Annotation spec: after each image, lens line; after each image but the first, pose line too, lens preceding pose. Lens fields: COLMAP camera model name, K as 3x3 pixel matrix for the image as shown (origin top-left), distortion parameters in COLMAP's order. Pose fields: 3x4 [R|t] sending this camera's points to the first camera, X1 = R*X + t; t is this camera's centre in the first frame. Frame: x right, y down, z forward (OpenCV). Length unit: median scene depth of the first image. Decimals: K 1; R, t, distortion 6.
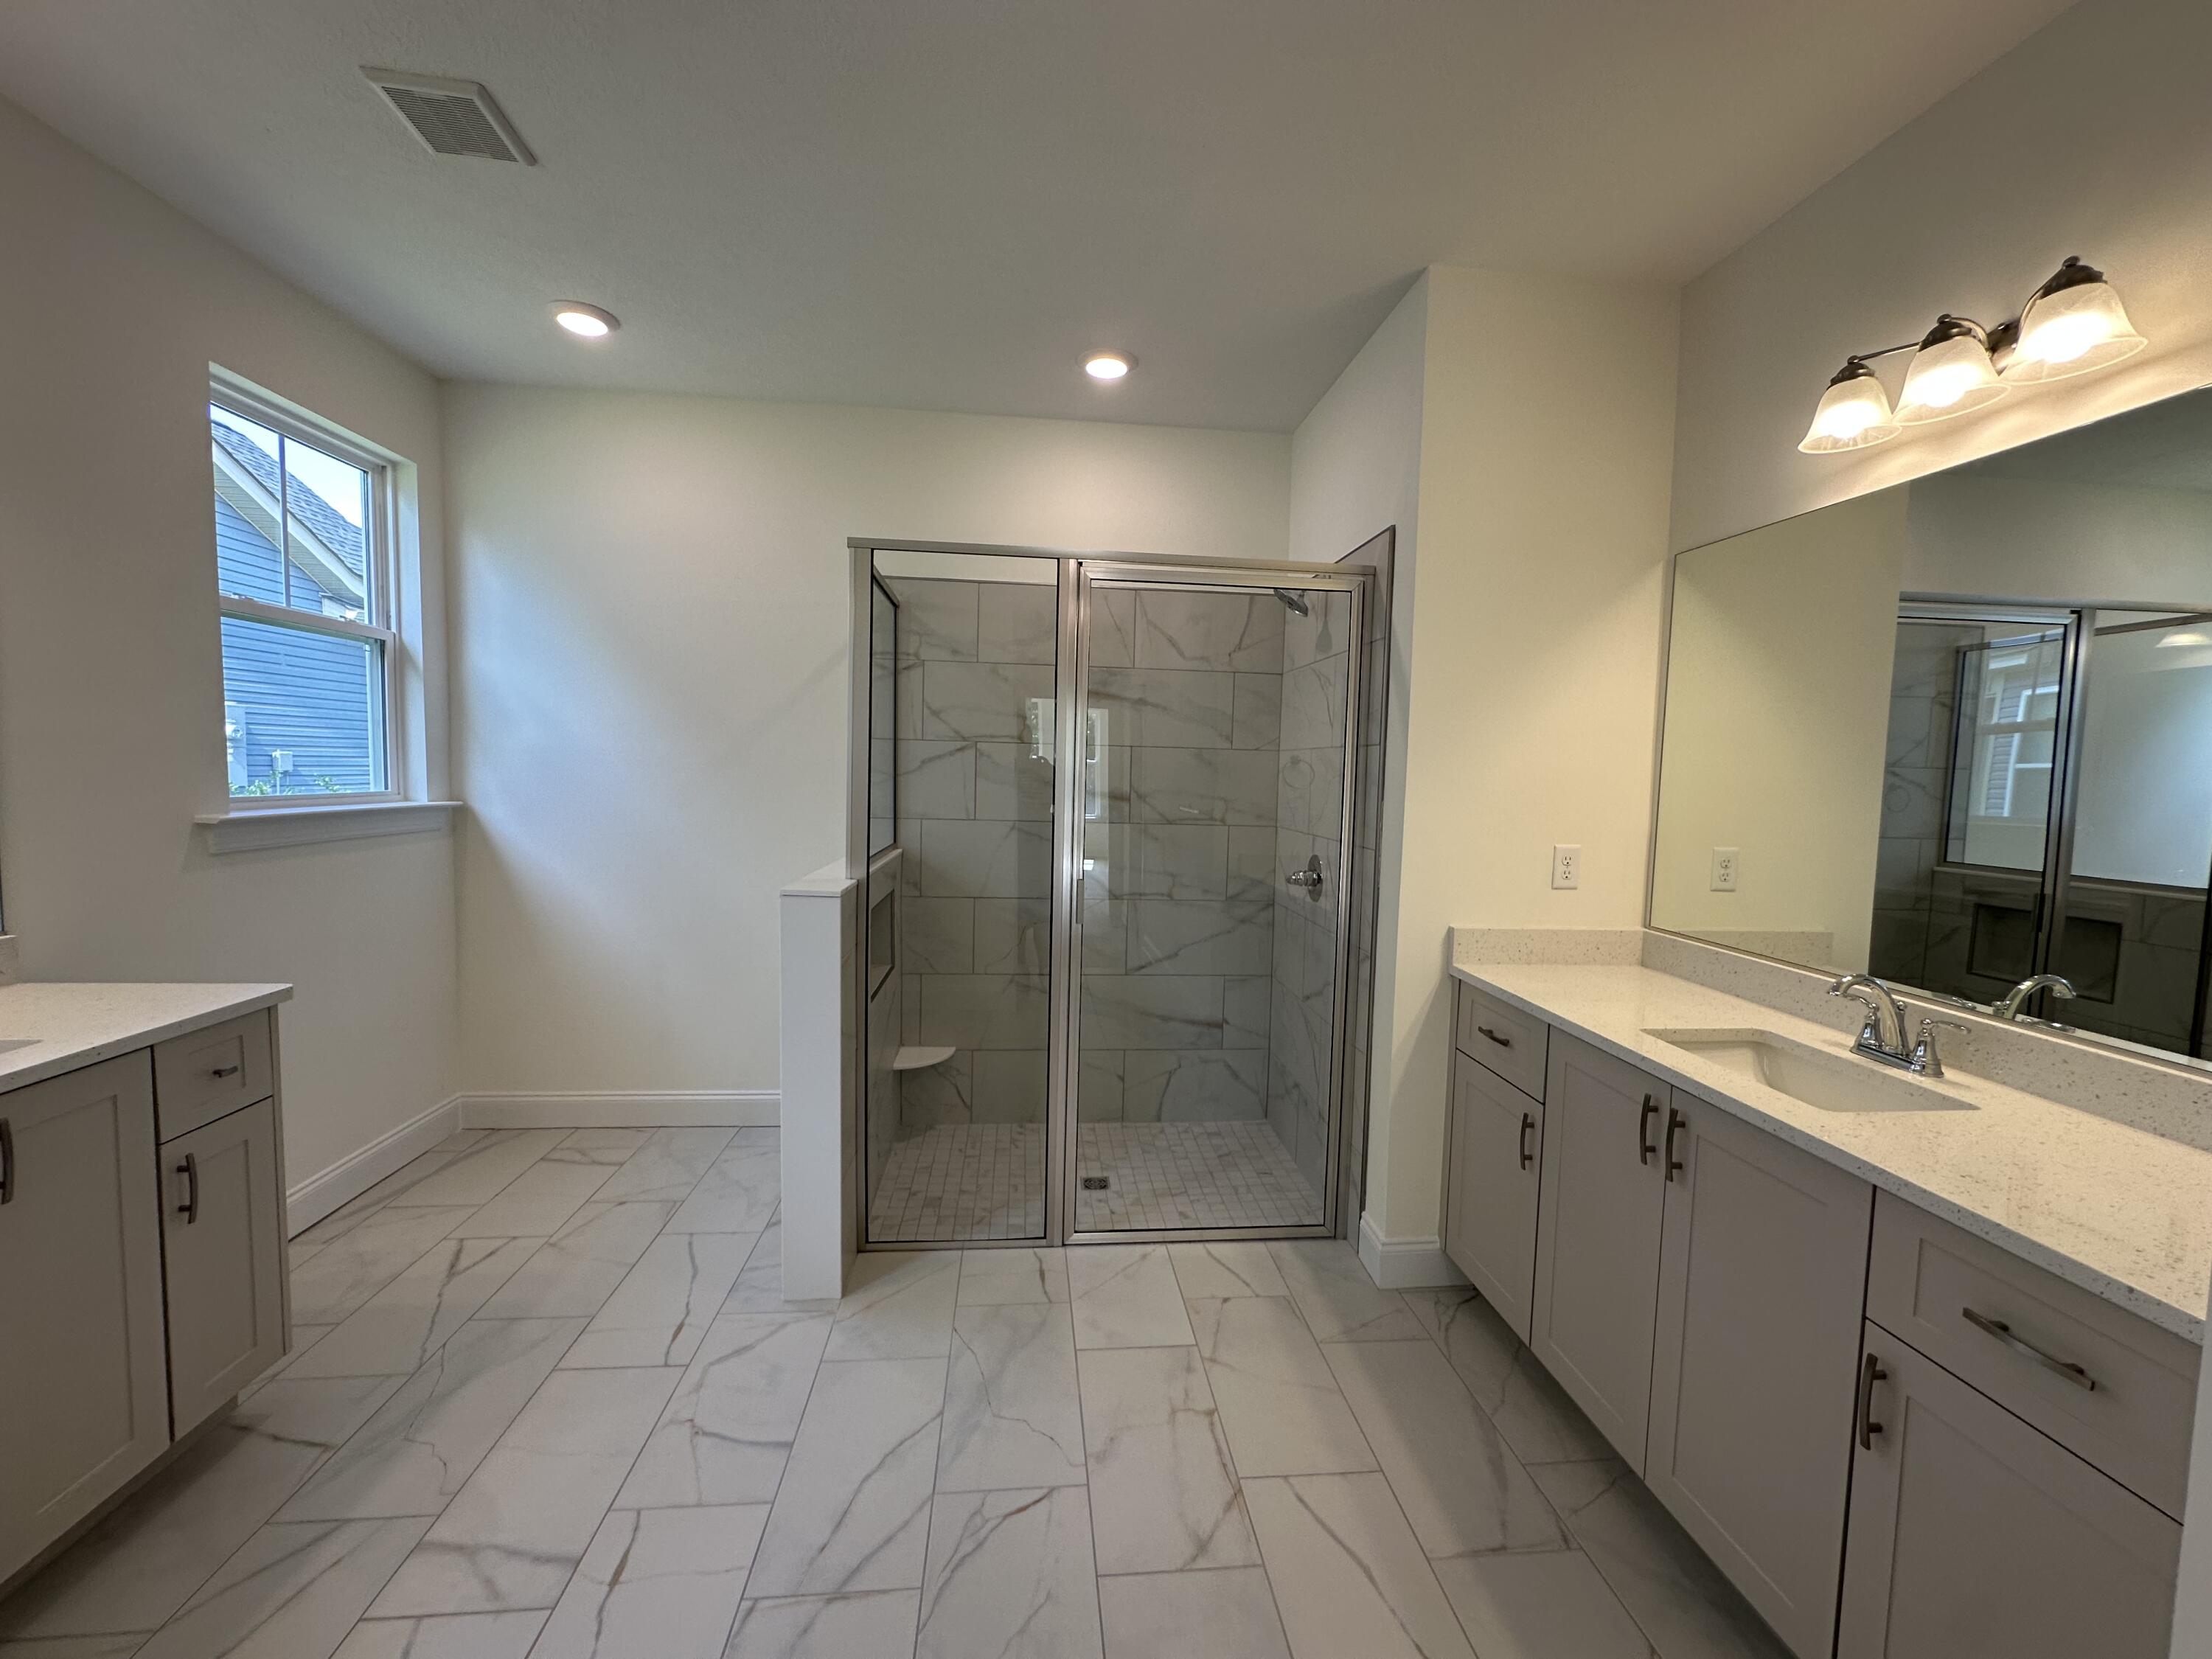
lens RADIAL K [[881.2, 0, 1102.4], [0, 881.2, 824.9], [0, 0, 1]] dist [-0.002563, 0.000608]
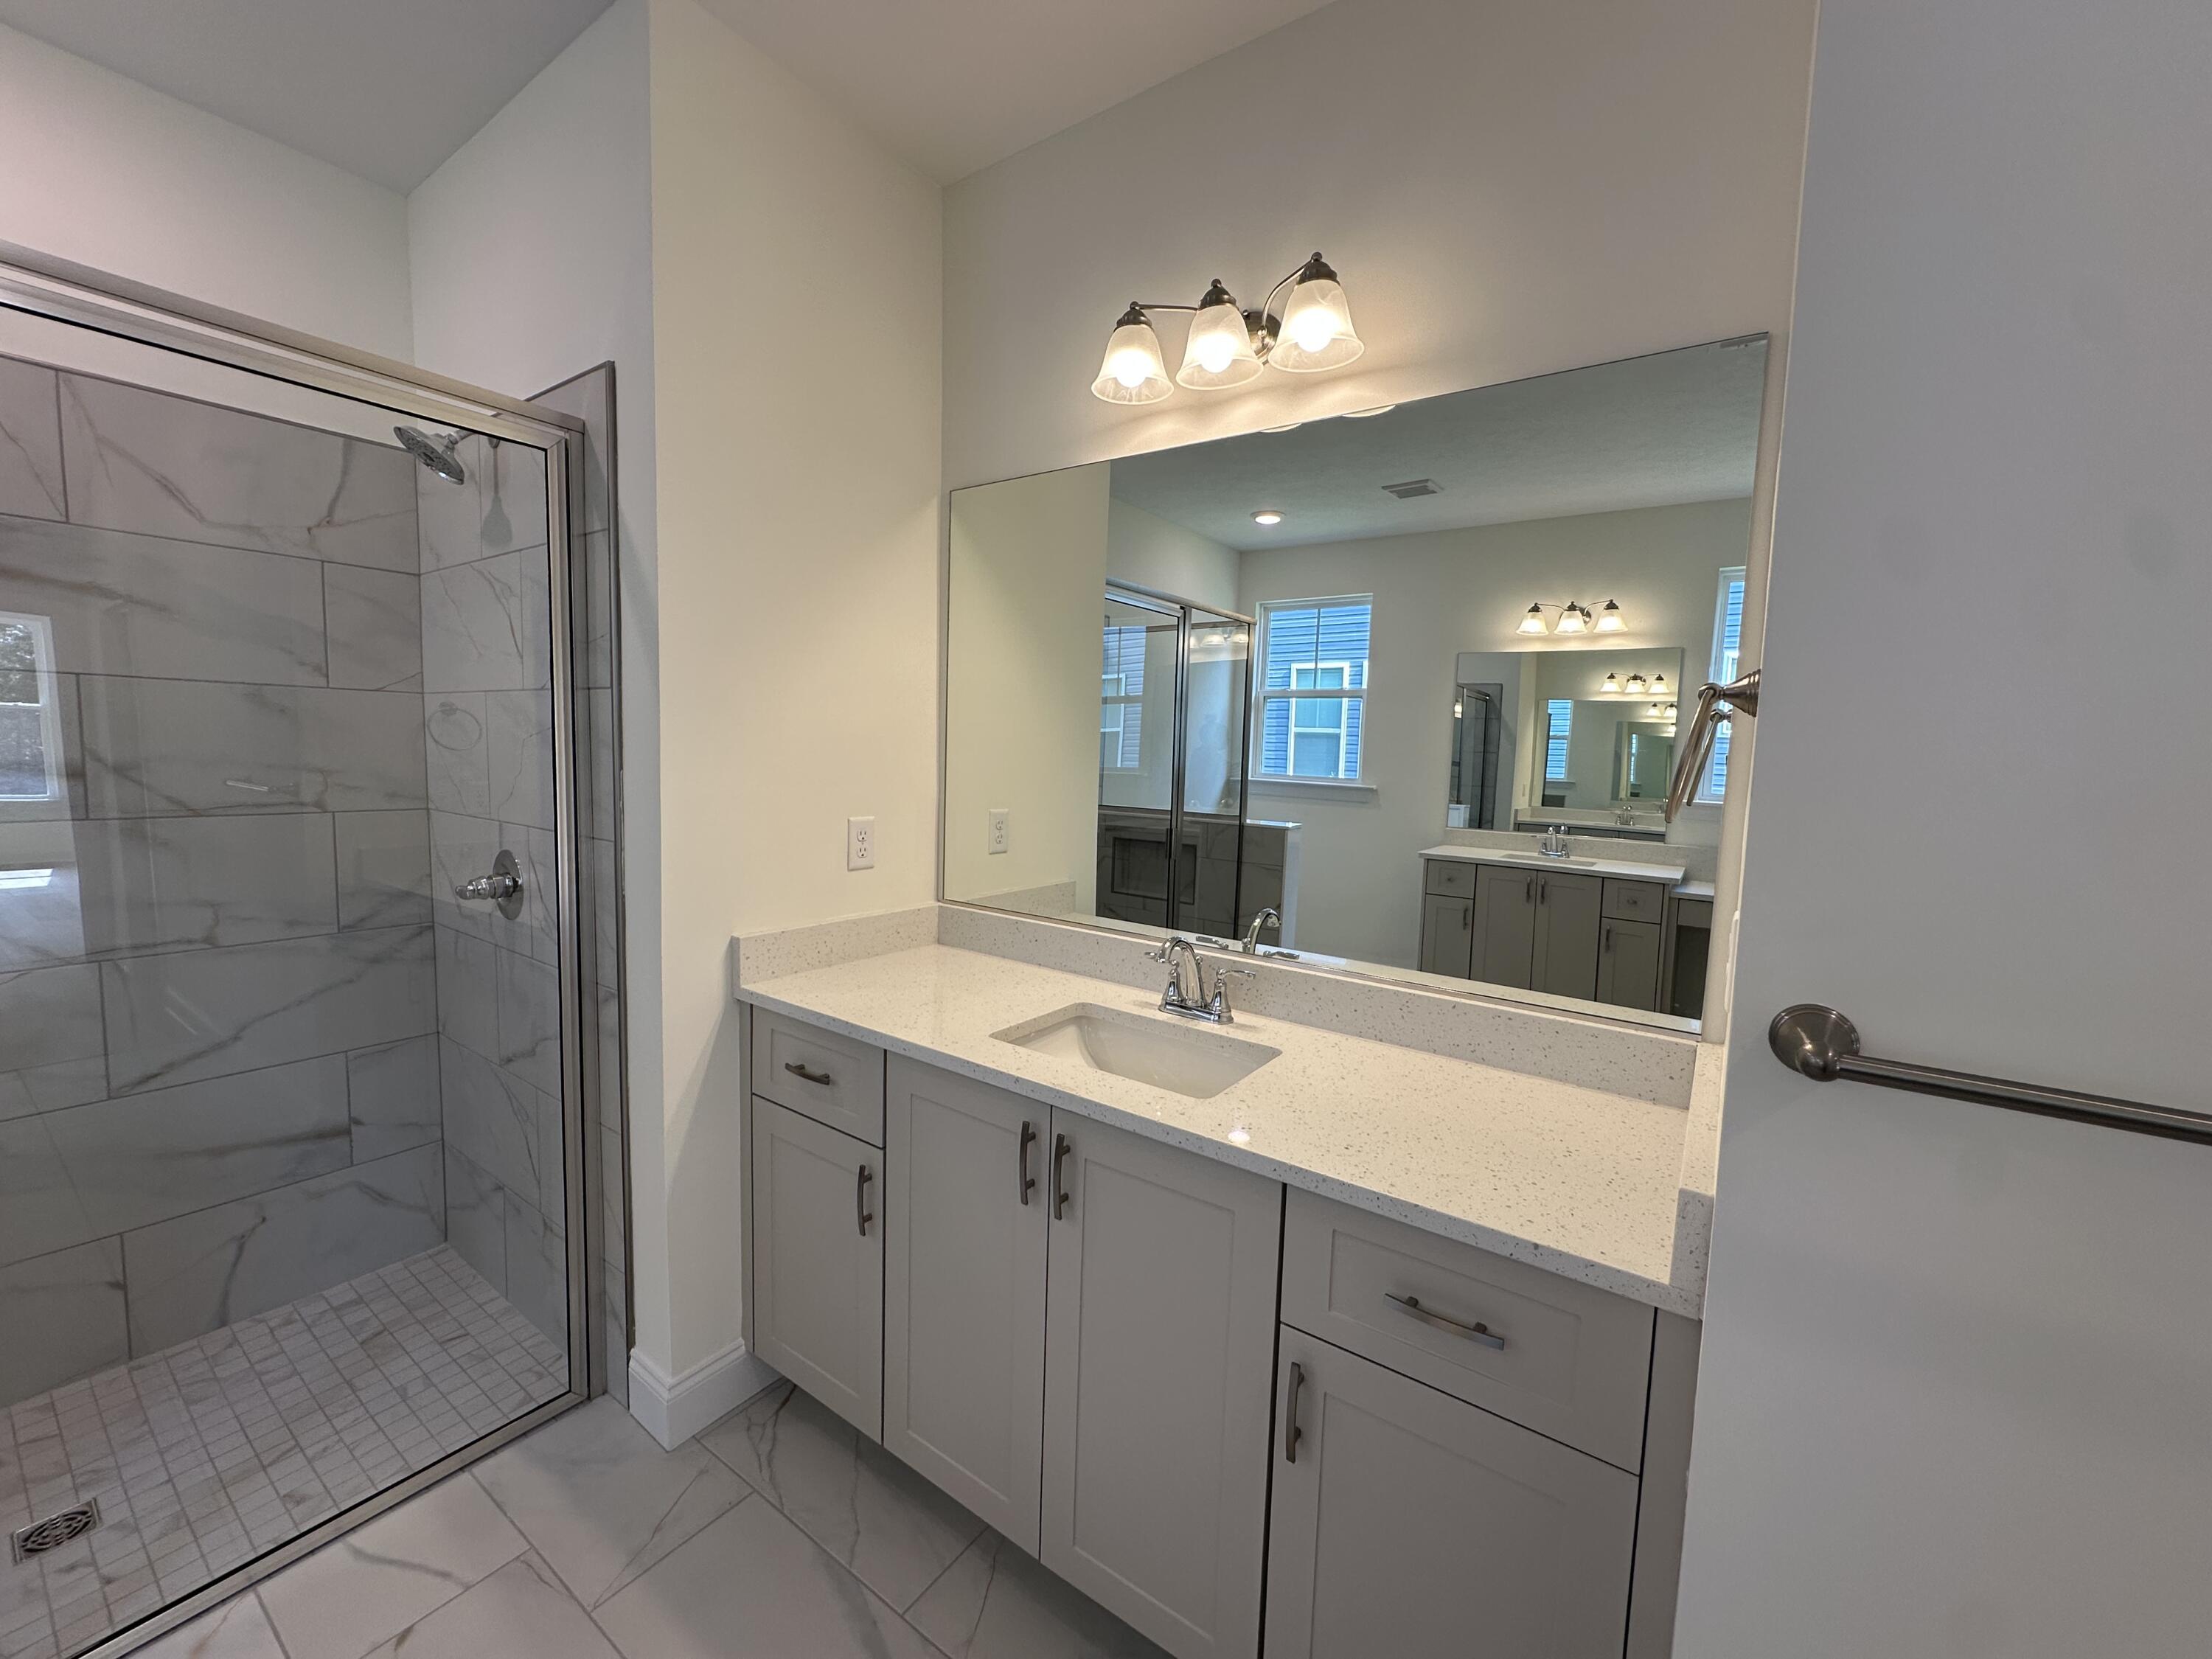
lens RADIAL K [[881.2, 0, 1102.4], [0, 881.2, 824.9], [0, 0, 1]] dist [-0.002563, 0.000608]
pose [[0.650982, -0.072924, 0.755582, 0.040185], [0.035907, 0.997219, 0.065309, -0.016559], [-0.758243, -0.015384, 0.651790, 0.274627]]
